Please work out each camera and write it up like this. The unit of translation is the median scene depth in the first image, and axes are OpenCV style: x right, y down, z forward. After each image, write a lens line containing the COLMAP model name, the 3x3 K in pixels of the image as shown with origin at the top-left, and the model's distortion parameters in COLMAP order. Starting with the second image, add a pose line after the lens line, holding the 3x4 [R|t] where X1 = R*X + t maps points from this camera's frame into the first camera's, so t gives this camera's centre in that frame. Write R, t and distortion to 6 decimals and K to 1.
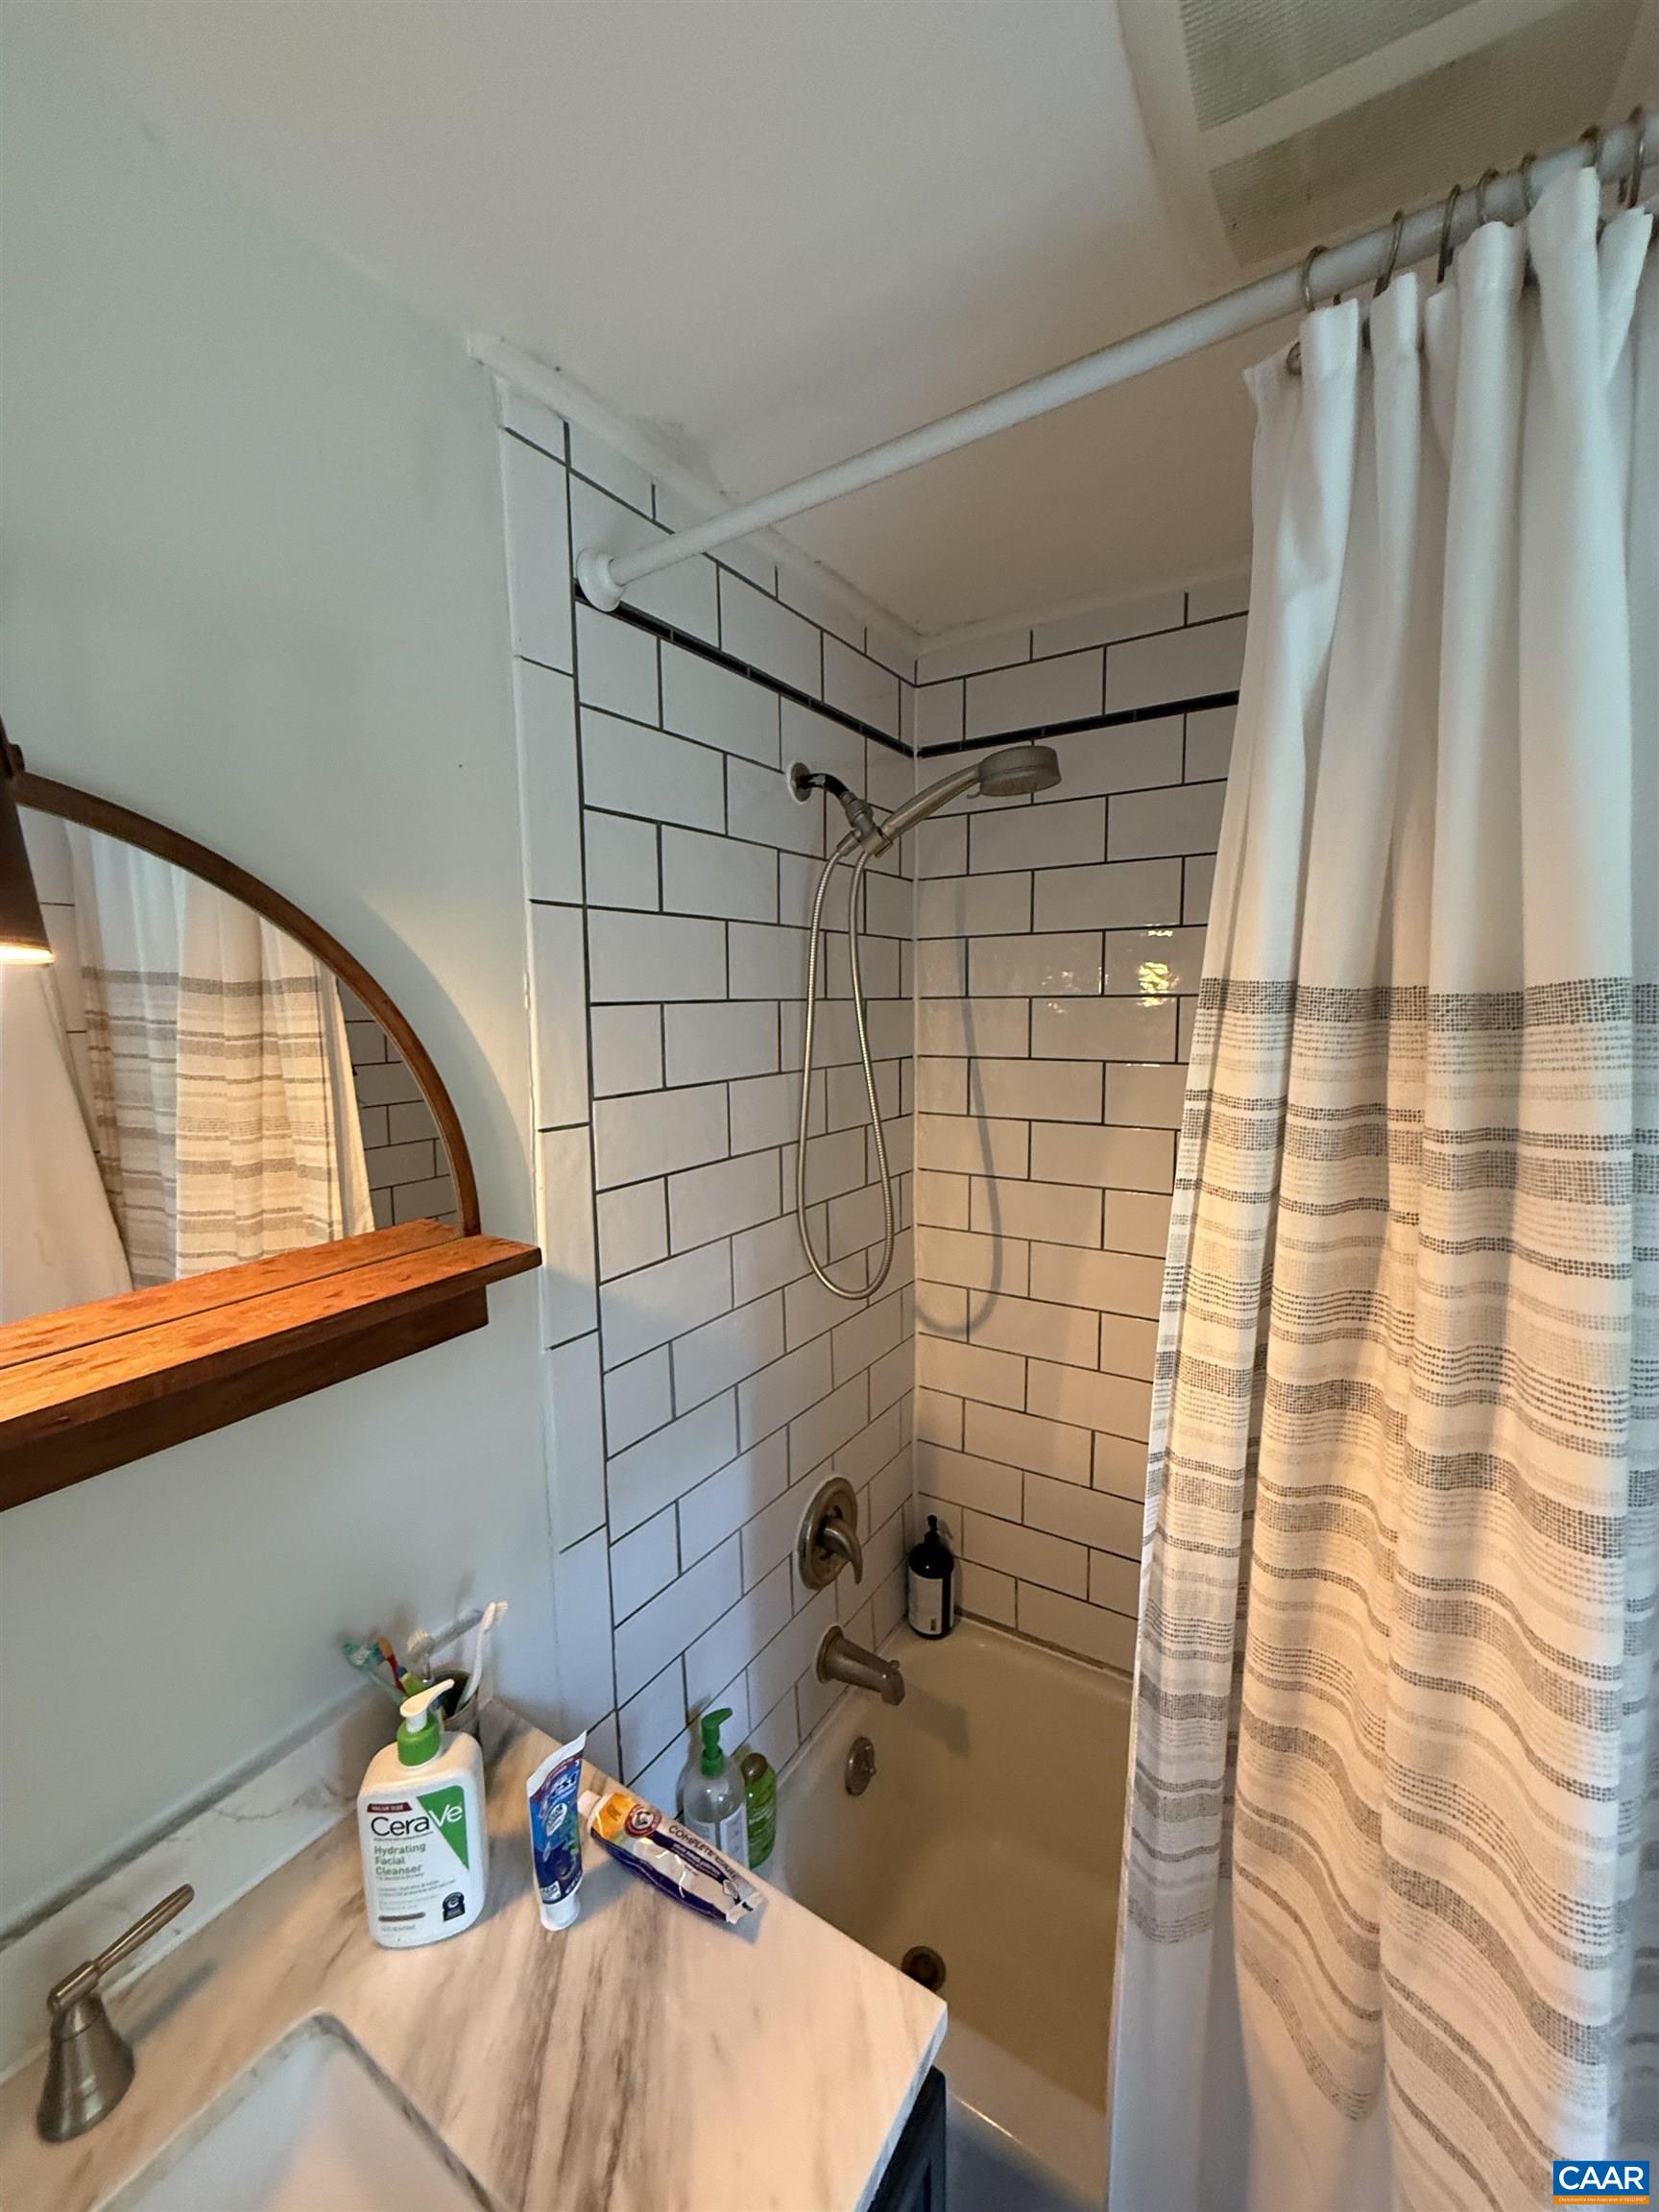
lens RADIAL K [[884.3, 0, 832.2], [0, 884.3, 1098.9], [0, 0, 1]] dist [-0.001406, 0.000451]
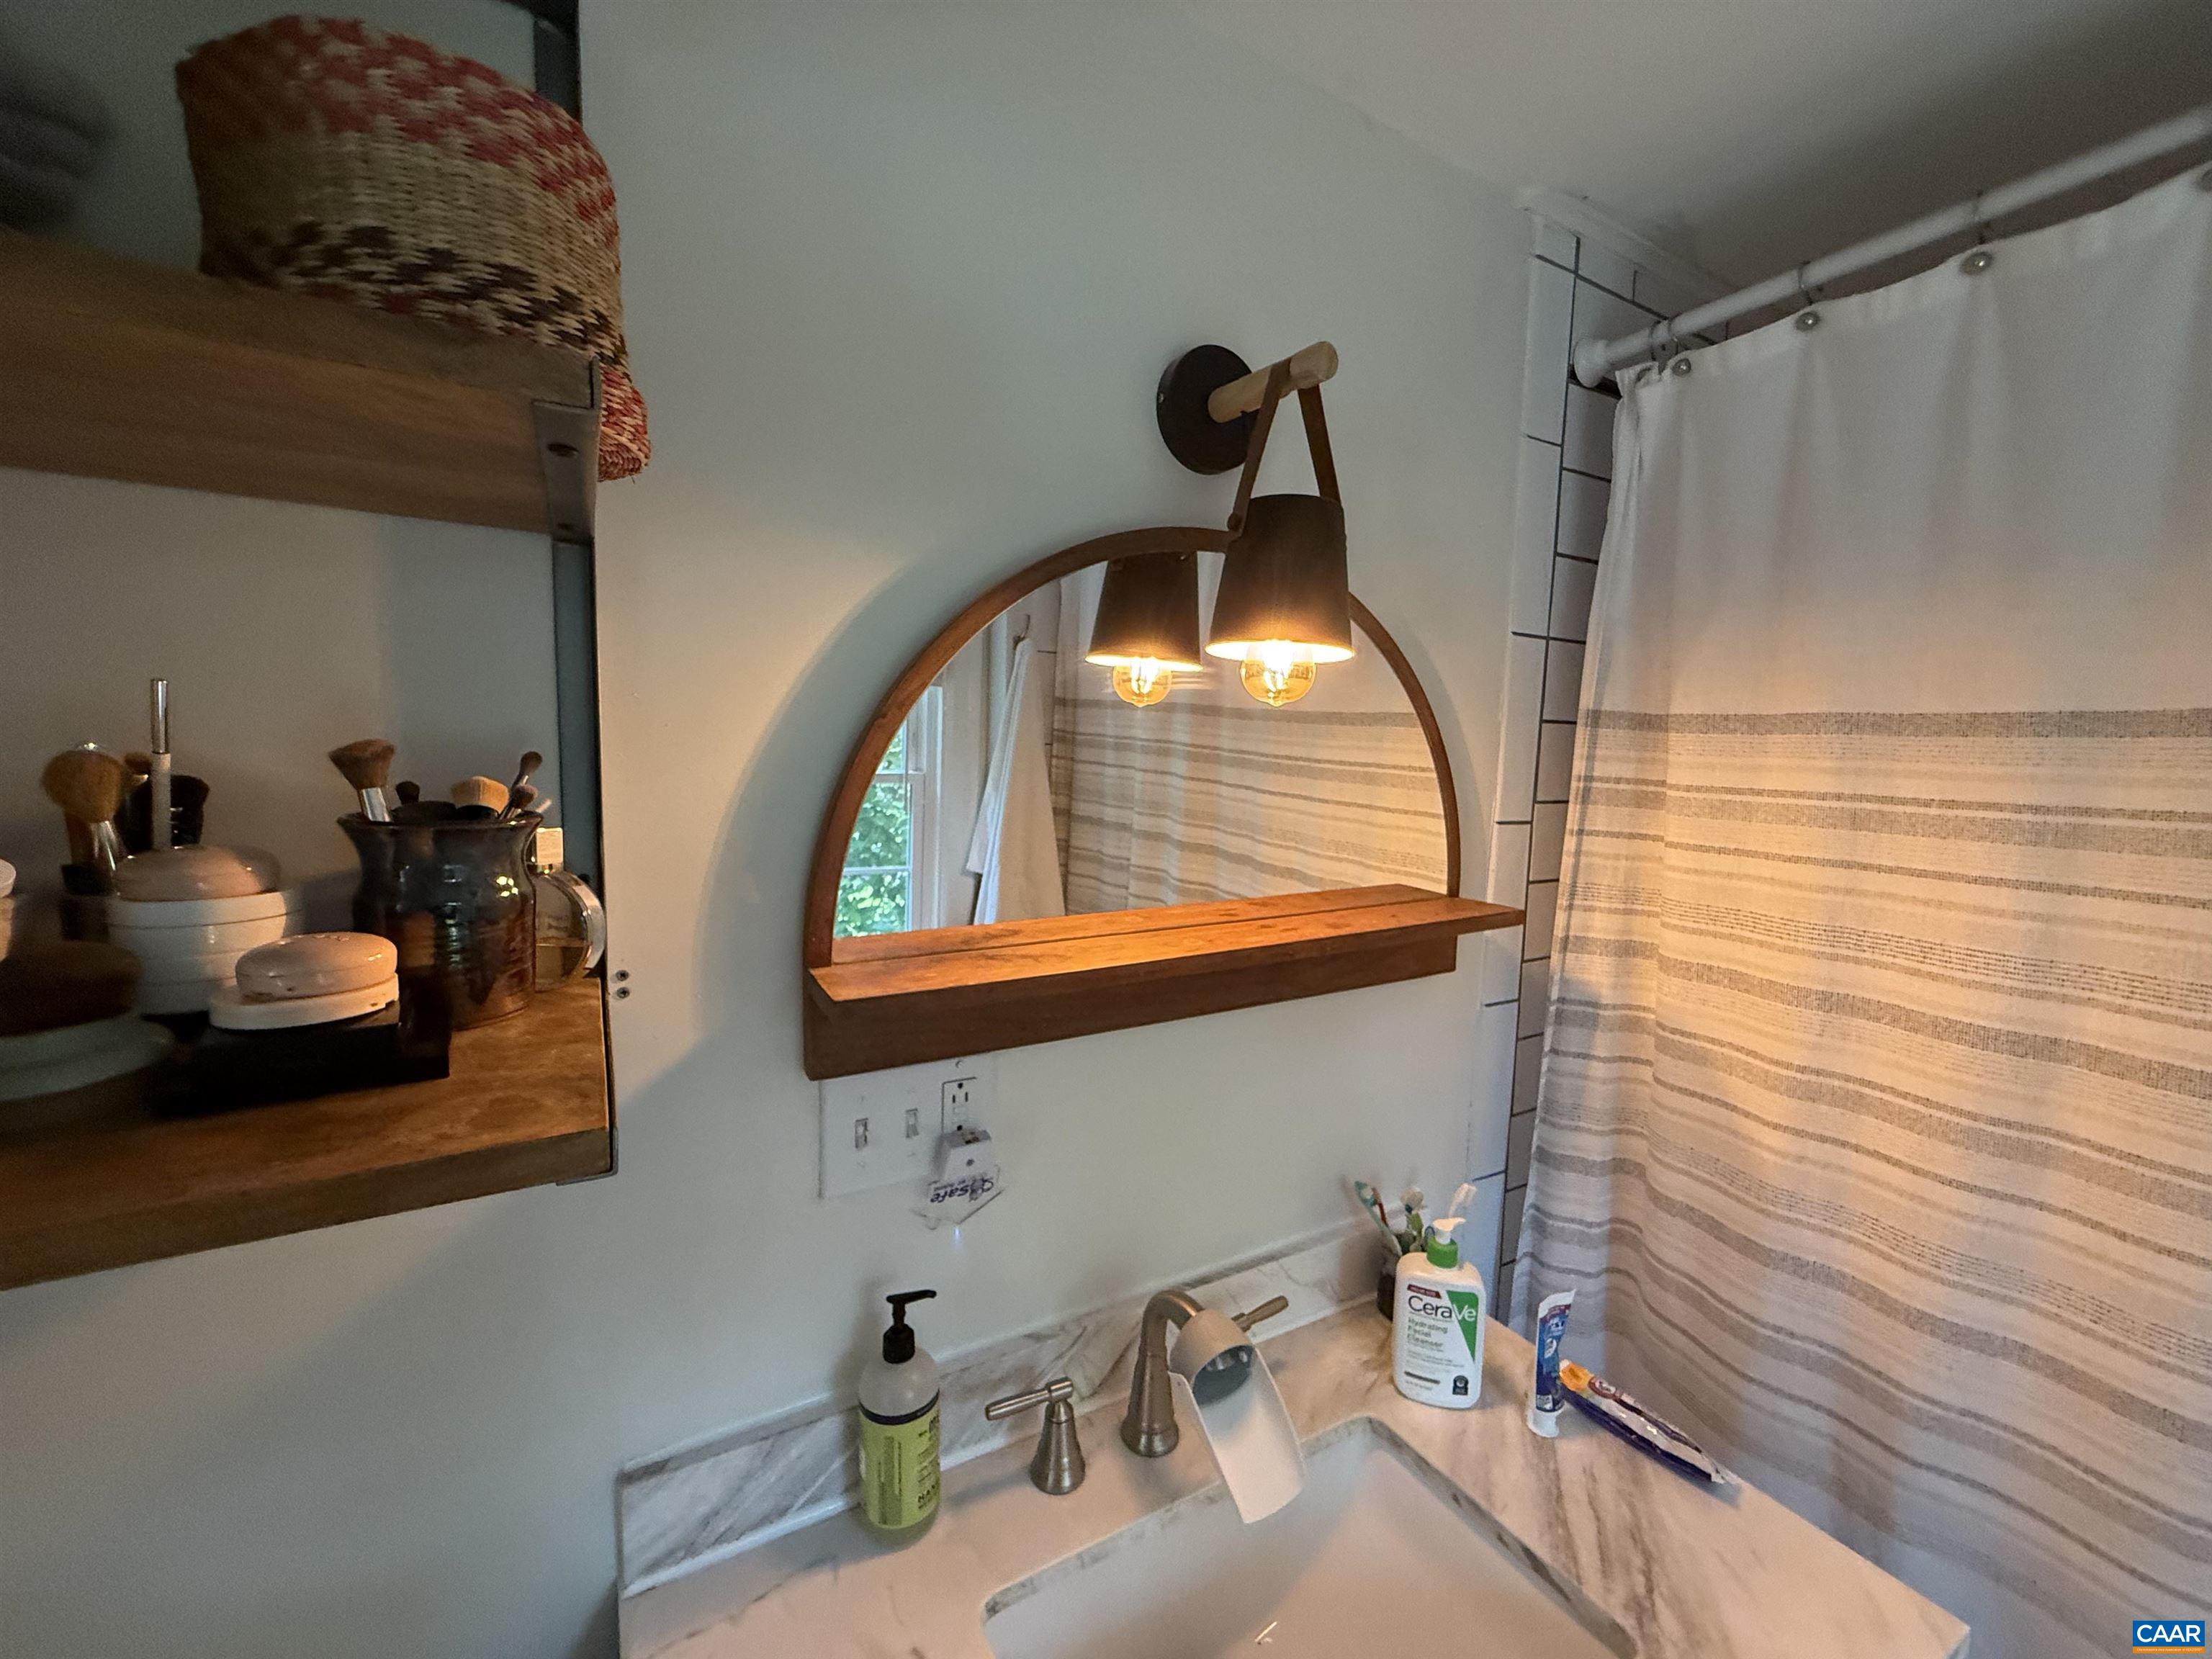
lens RADIAL K [[884.3, 0, 1102.6], [0, 884.3, 829.9], [0, 0, 1]] dist [-0.001406, 0.000451]
pose [[0.886461, 0.077145, -0.456327, -0.356074], [-0.089654, 0.995956, -0.005789, 0.140399], [0.454035, 0.046043, 0.889793, -0.443294]]
